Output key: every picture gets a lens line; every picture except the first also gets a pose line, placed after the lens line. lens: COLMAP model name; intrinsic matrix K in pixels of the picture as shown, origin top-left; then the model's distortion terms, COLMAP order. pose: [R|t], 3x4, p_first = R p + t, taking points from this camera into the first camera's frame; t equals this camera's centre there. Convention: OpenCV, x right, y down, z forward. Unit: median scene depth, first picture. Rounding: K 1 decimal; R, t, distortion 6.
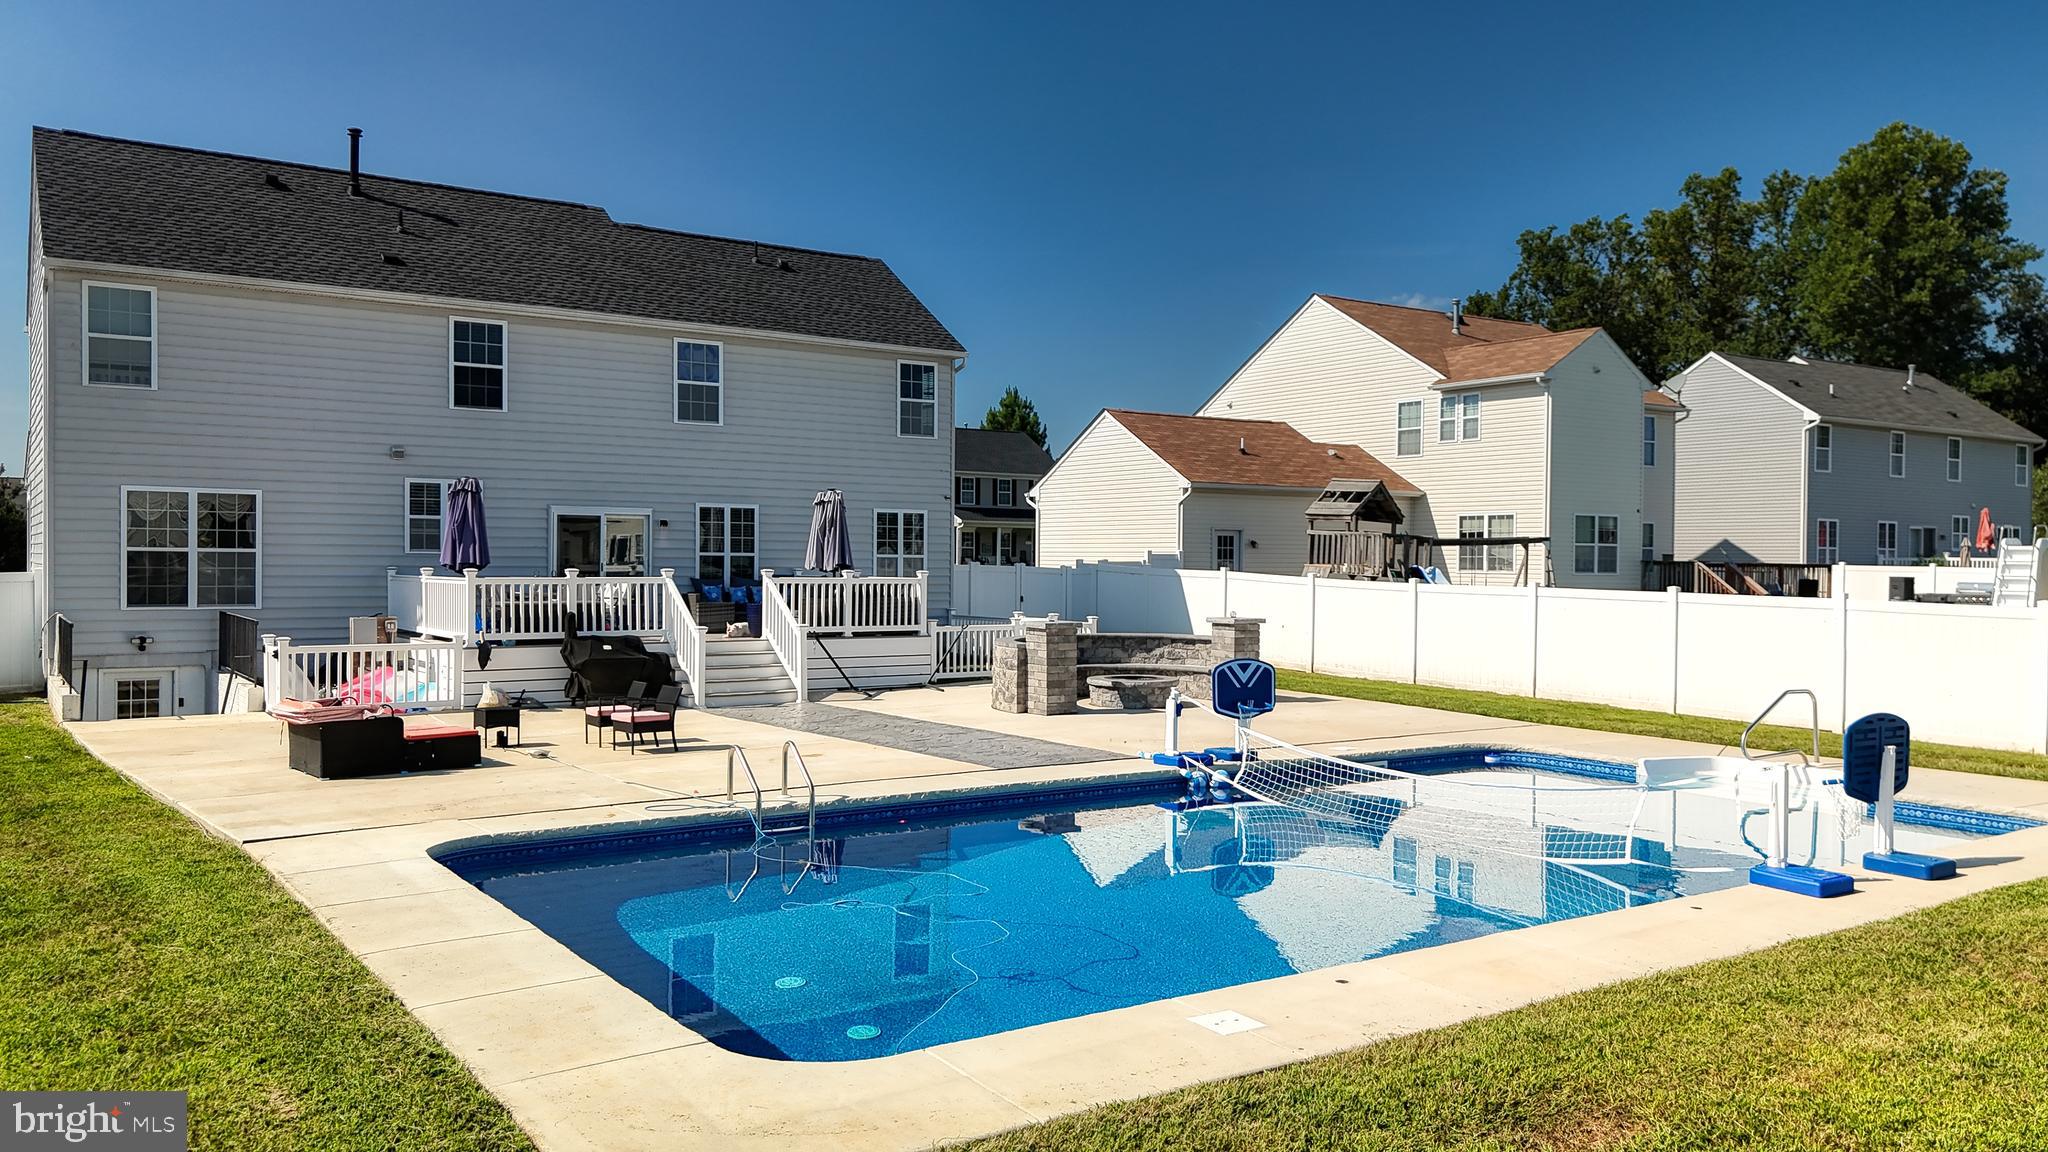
lens RADIAL K [[1514.1, 0, 1031.2], [0, 1514.1, 572.1], [0, 0, 1]] dist [0.075861, -0.076760]
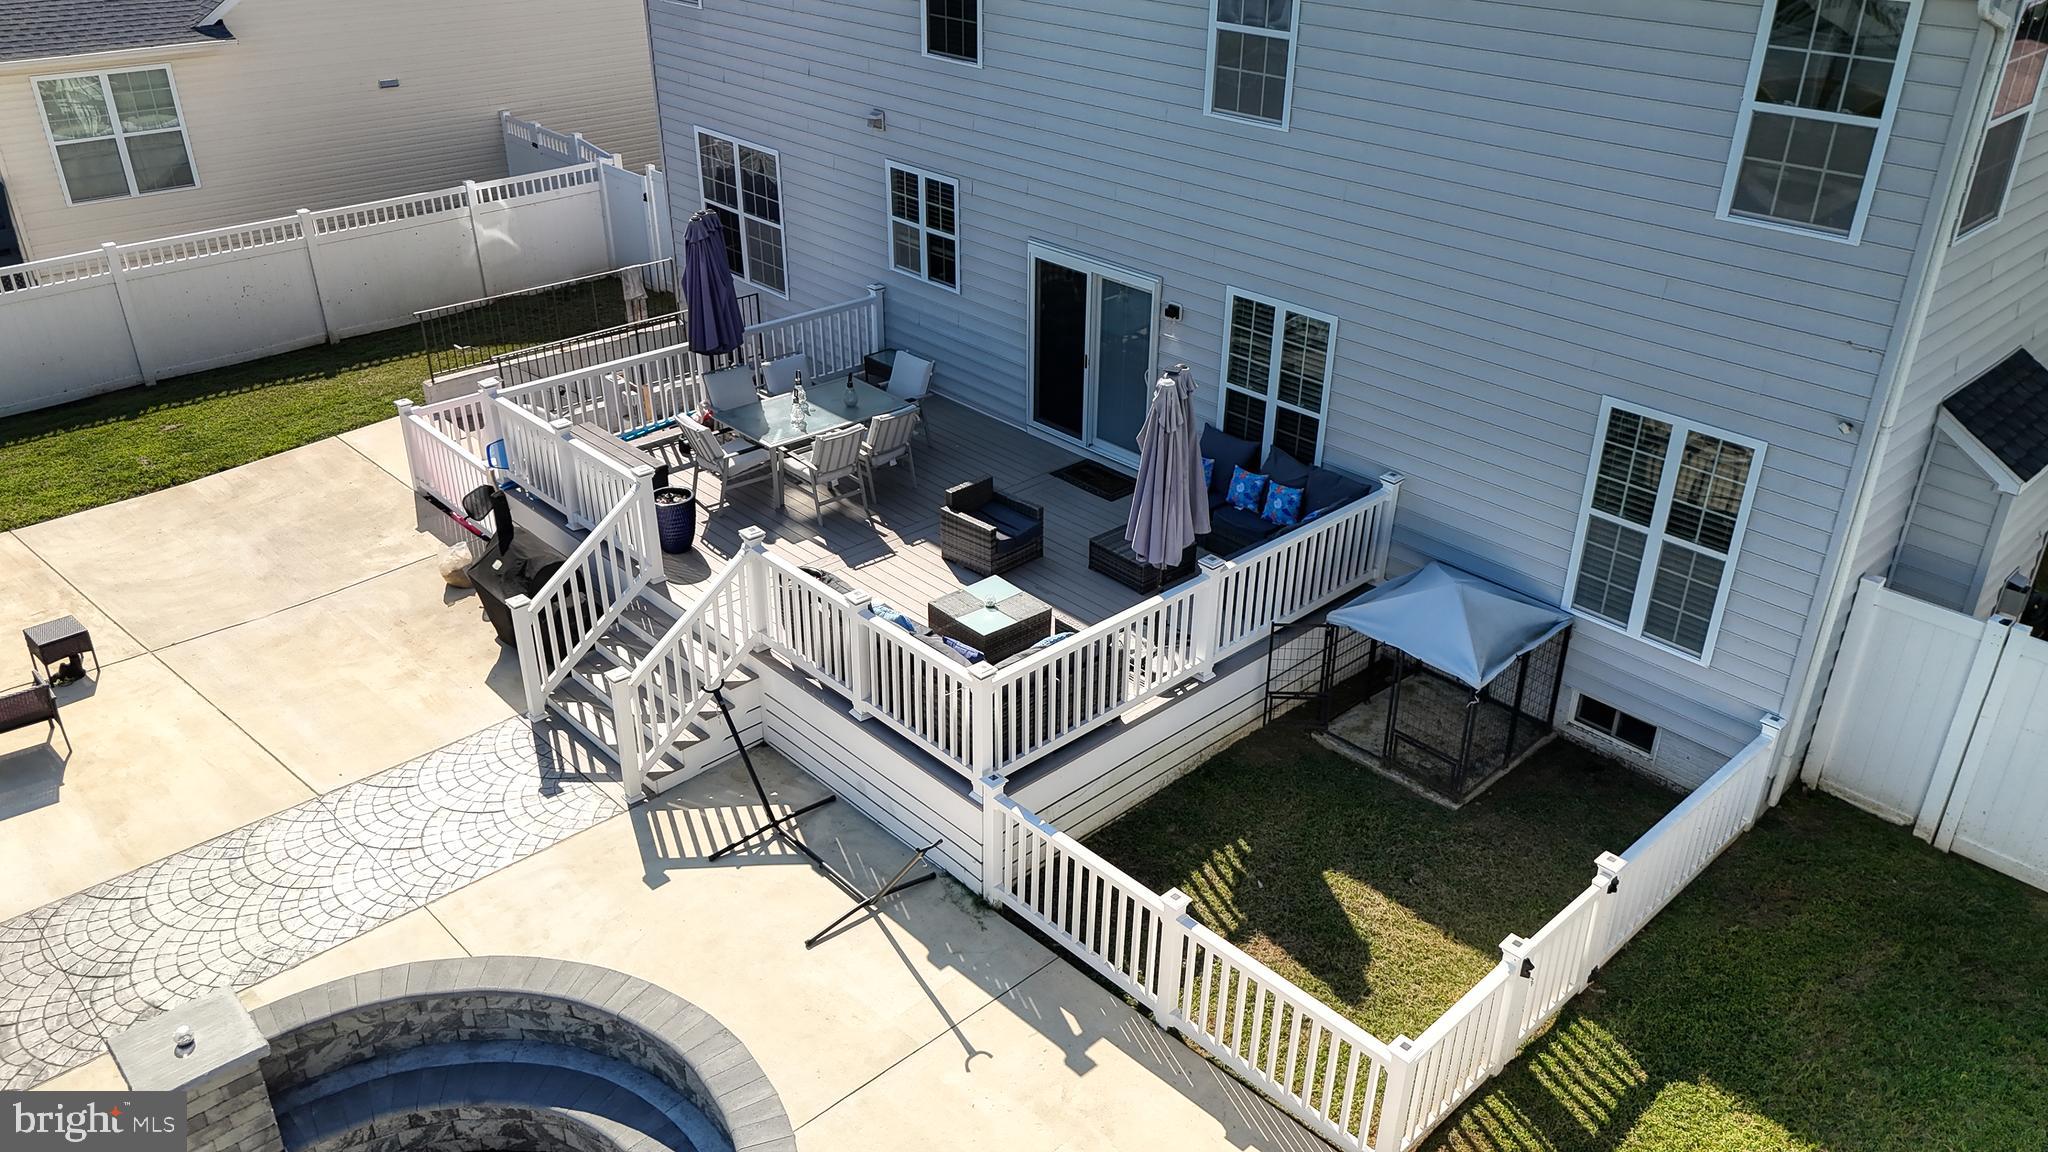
lens RADIAL K [[1524.7, 0, 1018.0], [0, 1524.7, 564.6], [0, 0, 1]] dist [0.072448, -0.054942]
pose [[0.153080, 0.455429, -0.877013, 0.270735], [-0.012537, 0.888296, 0.459100, -0.210250], [0.988134, -0.059284, 0.141690, 0.932840]]
